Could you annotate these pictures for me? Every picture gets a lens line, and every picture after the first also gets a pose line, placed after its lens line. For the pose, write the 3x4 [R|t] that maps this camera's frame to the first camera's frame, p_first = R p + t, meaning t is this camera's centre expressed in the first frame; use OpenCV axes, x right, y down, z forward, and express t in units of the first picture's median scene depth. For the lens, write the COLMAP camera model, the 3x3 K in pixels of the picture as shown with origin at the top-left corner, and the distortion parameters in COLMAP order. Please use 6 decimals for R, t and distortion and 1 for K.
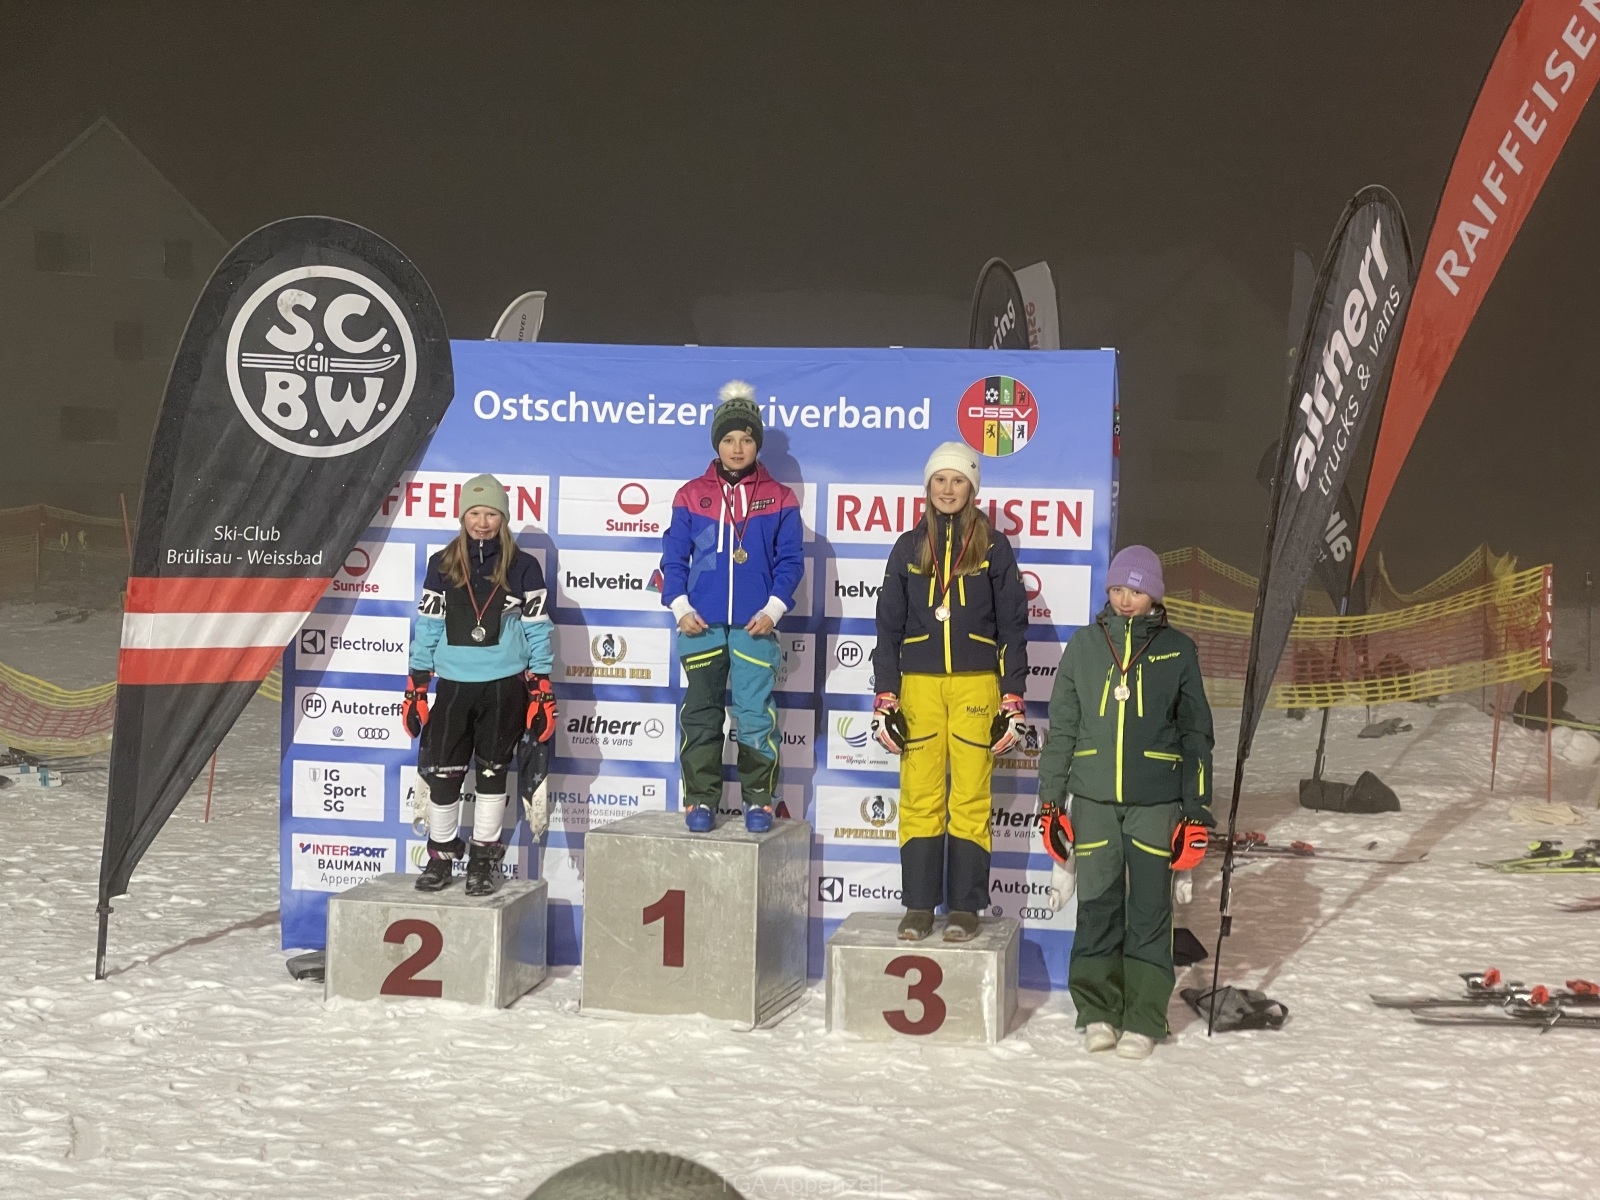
lens RADIAL K [[2357.2, 0, 845.0], [0, 2357.2, 626.8], [0, 0, 1]] dist [0.105212, 0.000000]
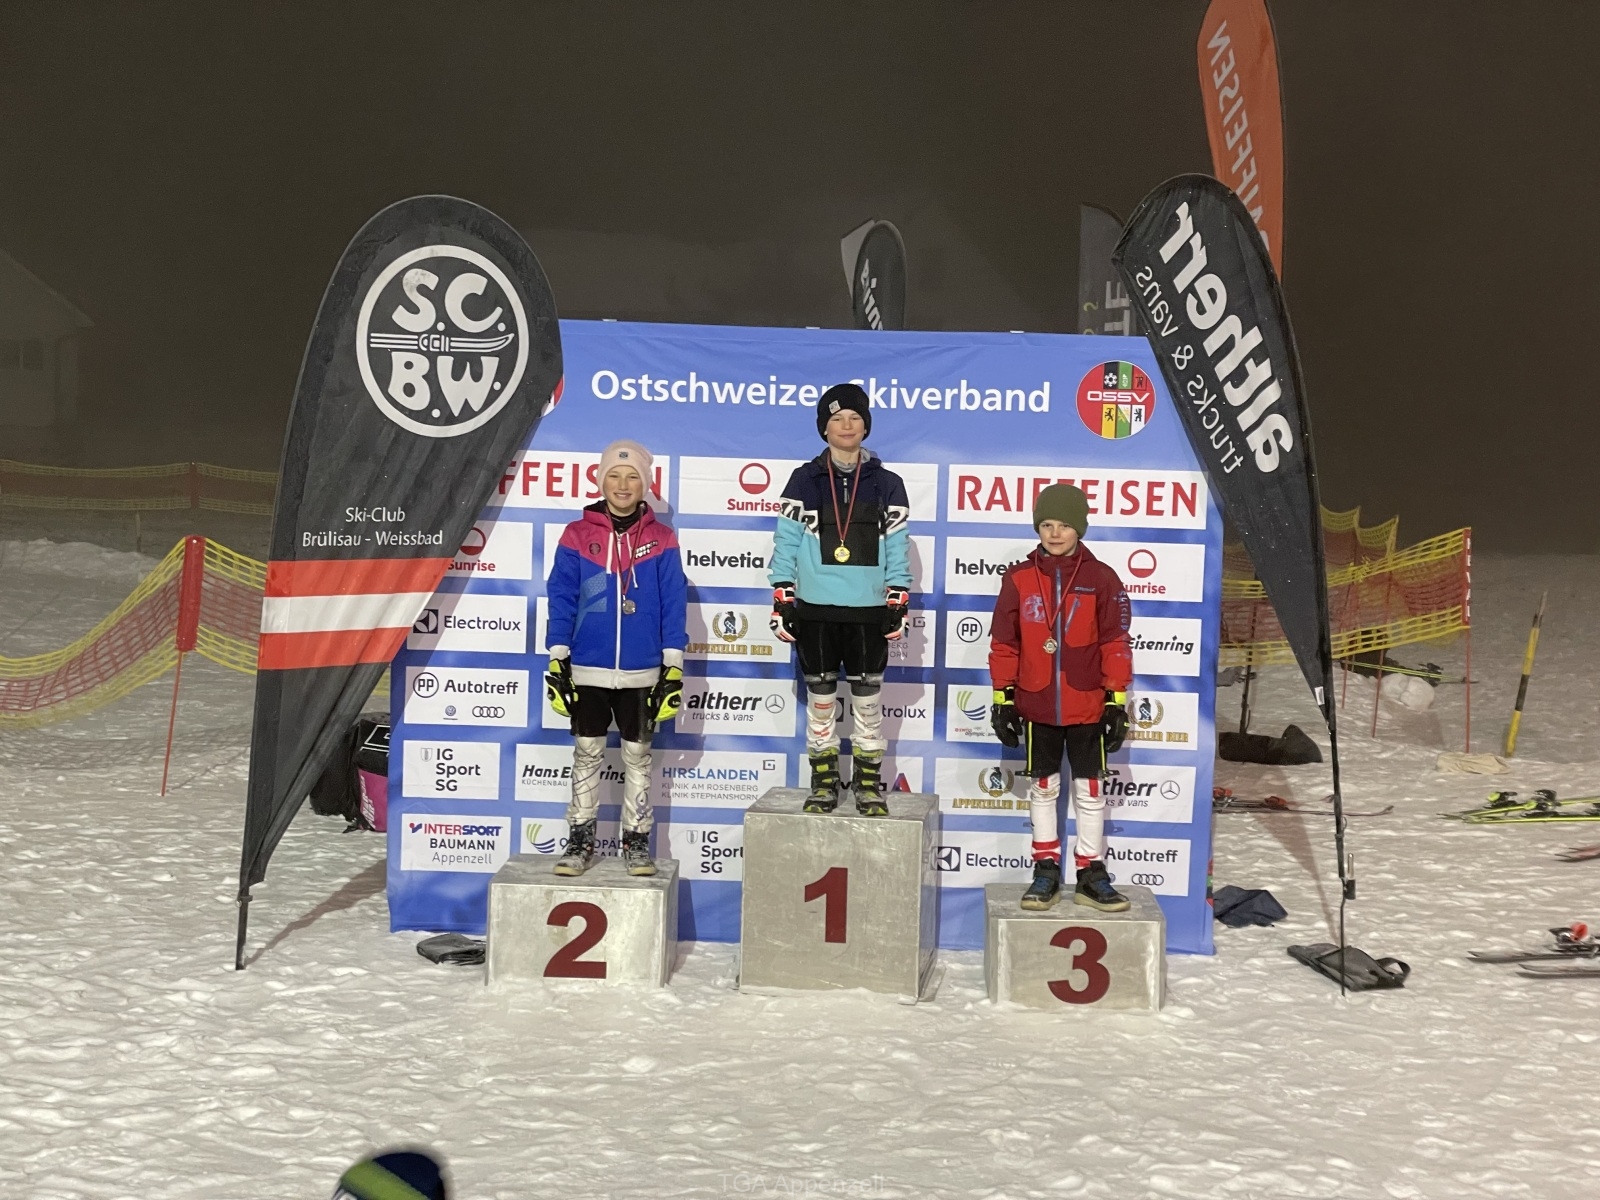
lens RADIAL K [[2357.2, 0, 844.9], [0, 2357.2, 551.6], [0, 0, 1]] dist [0.105212, 0.000000]
pose [[0.989800, -0.003463, 0.142424, -0.197846], [0.004106, 0.999983, -0.004225, -0.018615], [-0.142407, 0.004767, 0.989797, -0.008666]]
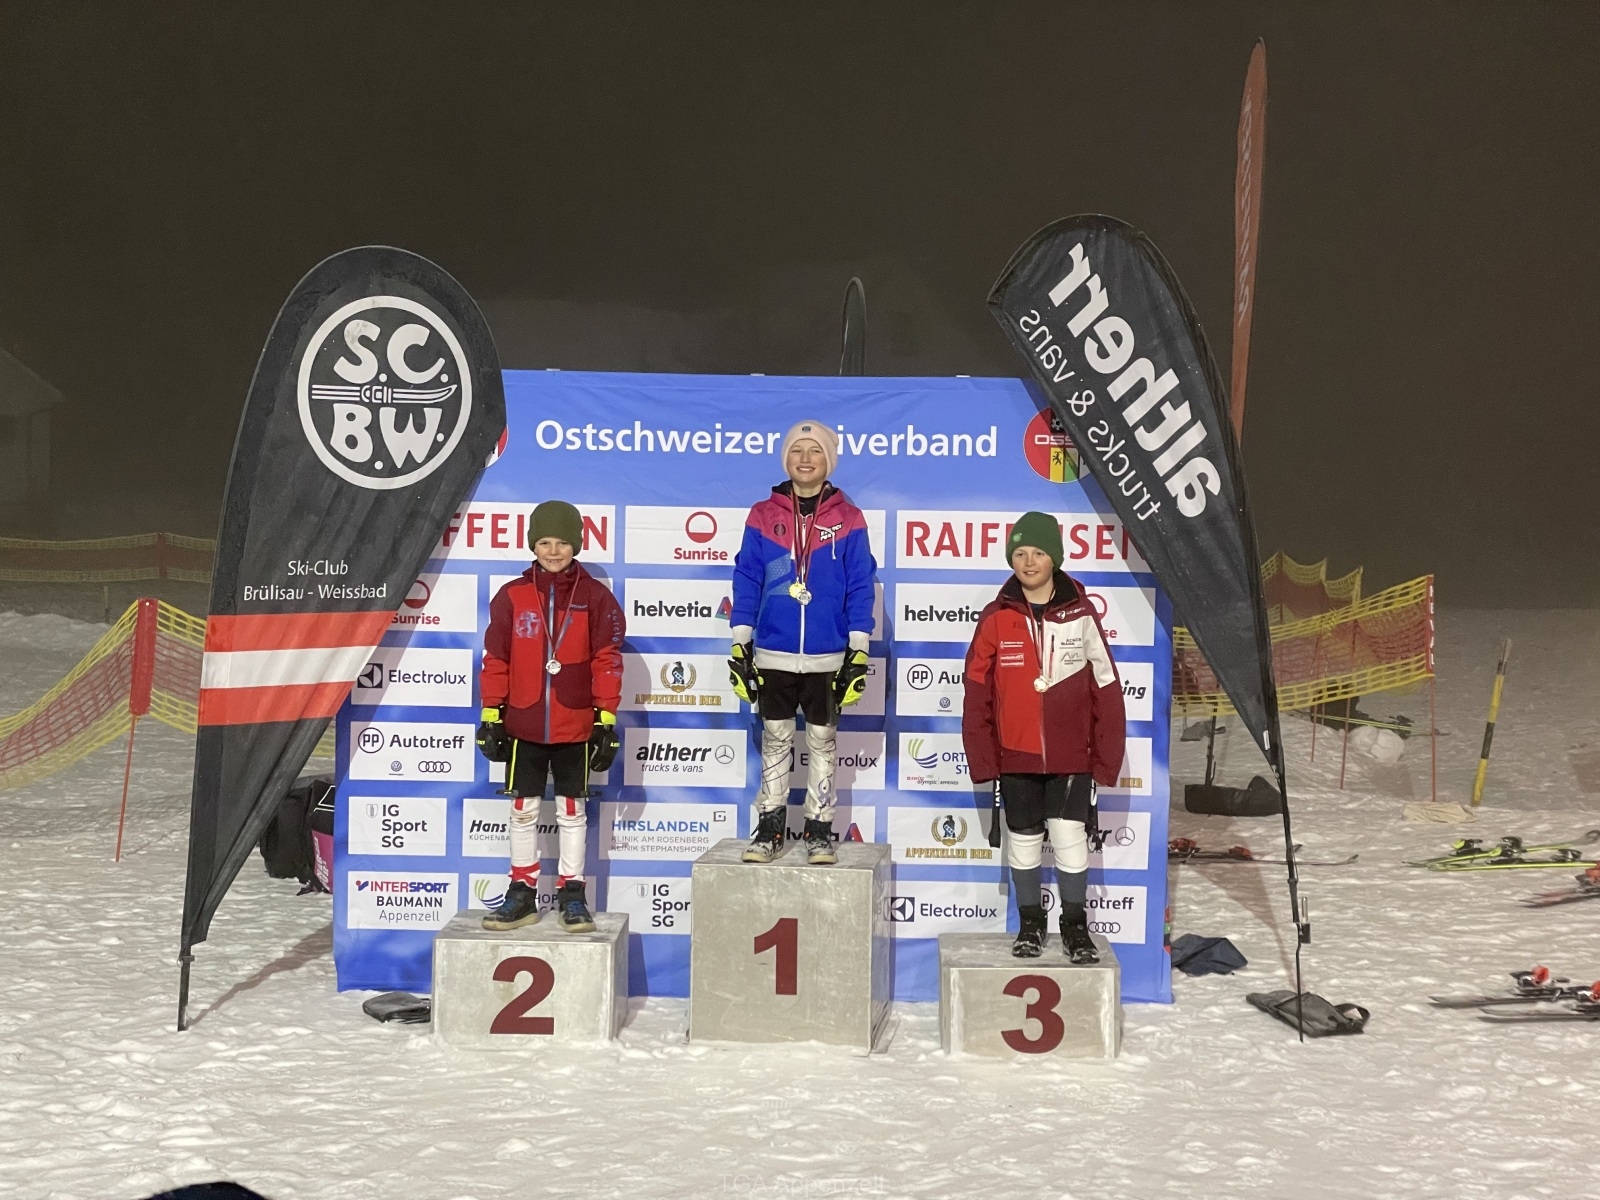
lens RADIAL K [[2357.2, 0, 823.6], [0, 2357.2, 567.6], [0, 0, 1]] dist [0.105212, 0.000000]
pose [[0.989665, -0.013227, 0.142786, -0.183796], [0.017102, 0.999517, -0.025947, -0.010169], [-0.142374, 0.028121, 0.989413, -0.001875]]
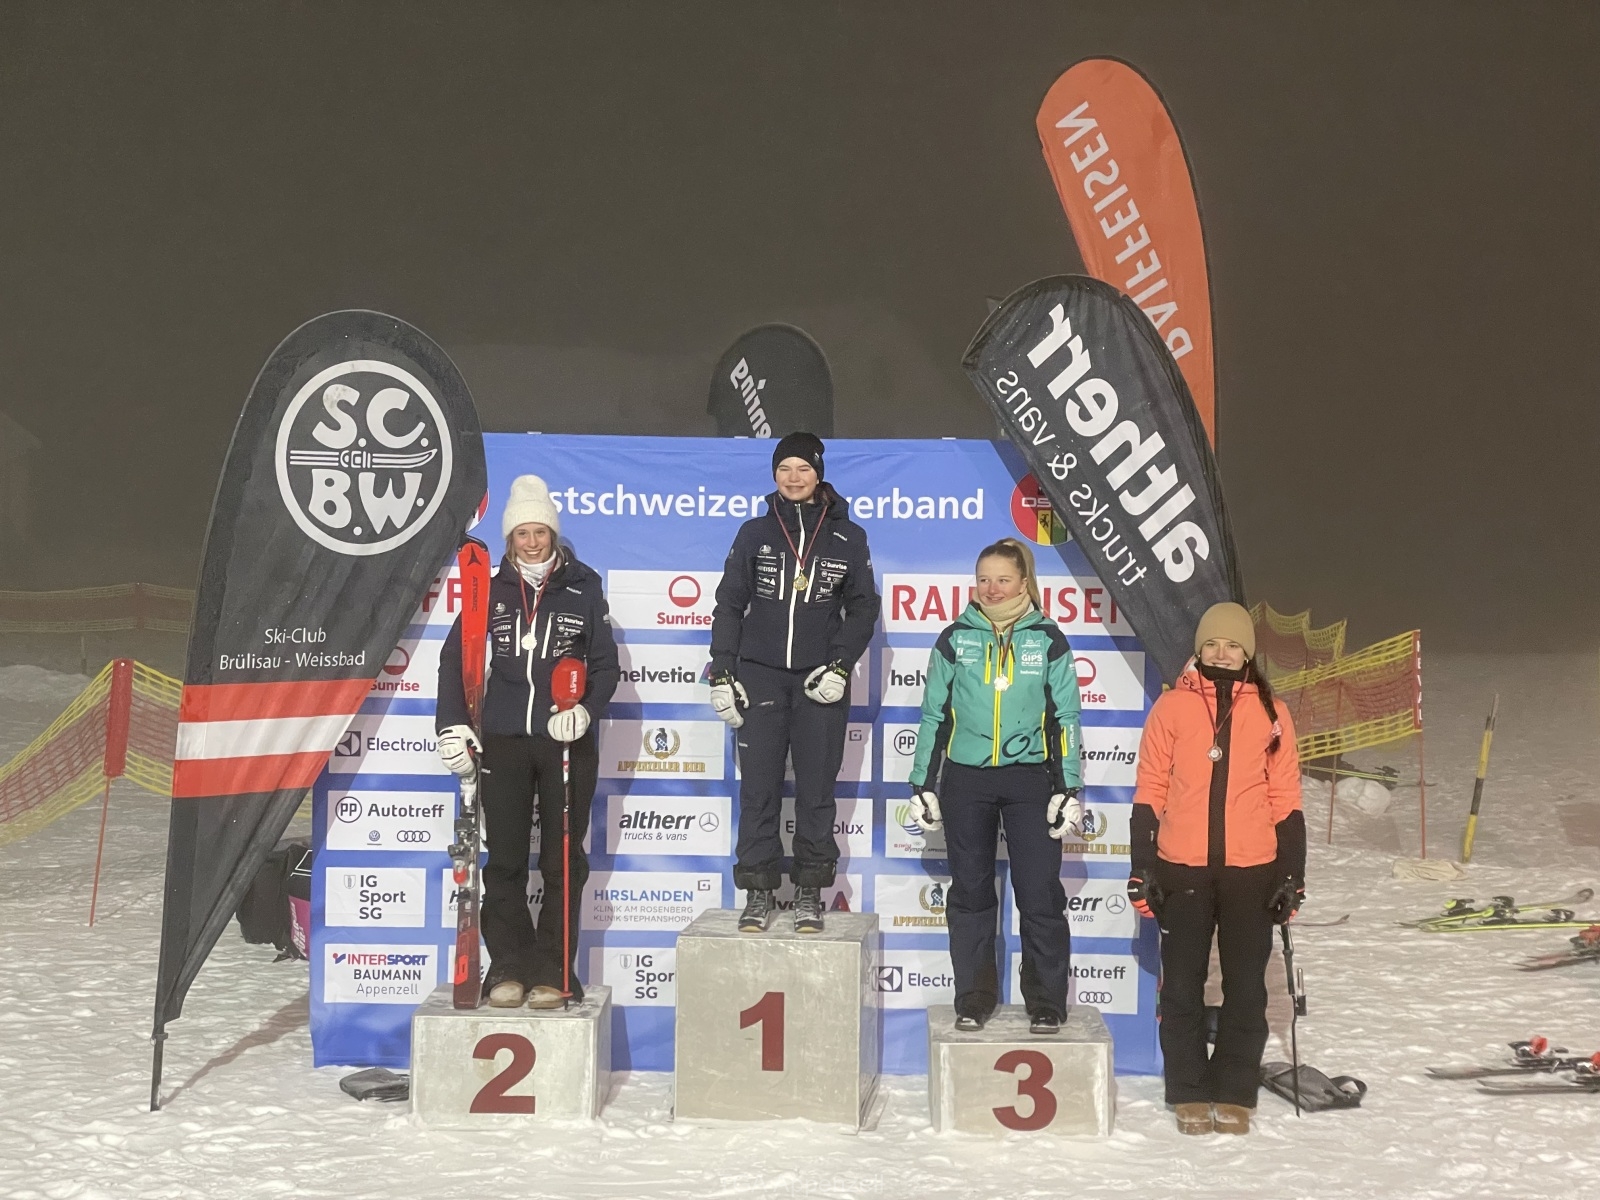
lens RADIAL K [[2357.2, 0, 814.8], [0, 2357.2, 550.3], [0, 0, 1]] dist [0.105212, 0.000000]
pose [[0.988877, -0.012832, 0.148178, -0.184344], [0.020559, 0.998500, -0.050736, -0.020357], [-0.147305, 0.053218, 0.987658, 0.010195]]
